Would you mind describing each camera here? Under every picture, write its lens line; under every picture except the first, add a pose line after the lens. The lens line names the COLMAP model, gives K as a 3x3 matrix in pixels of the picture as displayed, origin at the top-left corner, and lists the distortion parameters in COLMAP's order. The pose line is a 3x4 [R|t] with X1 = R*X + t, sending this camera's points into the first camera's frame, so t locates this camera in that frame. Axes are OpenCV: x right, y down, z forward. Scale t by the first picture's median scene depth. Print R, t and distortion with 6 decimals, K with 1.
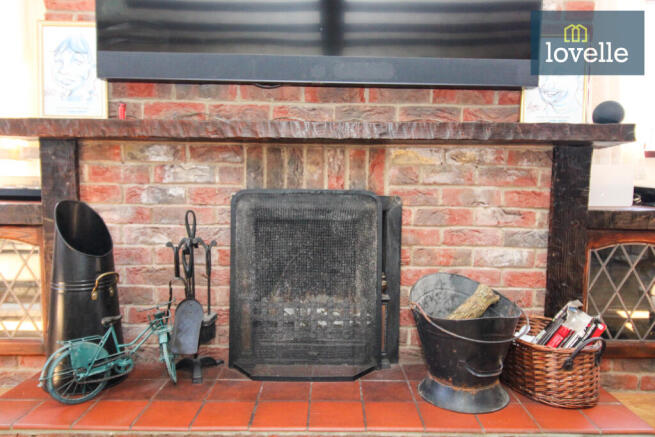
lens RADIAL K [[484.1, 0, 327.9], [0, 484.1, 220.4], [0, 0, 1]] dist [0.010833, 0.000182]
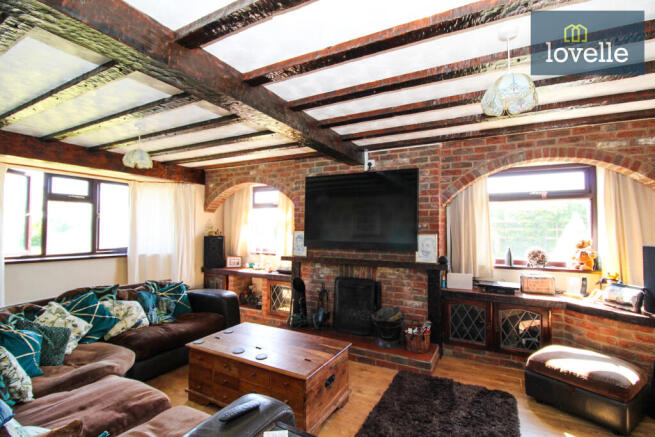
lens RADIAL K [[307.7, 0, 328.3], [0, 307.7, 217.8], [0, 0, 1]] dist [0.002001, 0.000026]
pose [[0.875626, -0.023560, -0.482415, 0.866442], [-0.035137, 0.993056, -0.112275, -0.235459], [0.481711, 0.115262, 0.868717, -1.053829]]
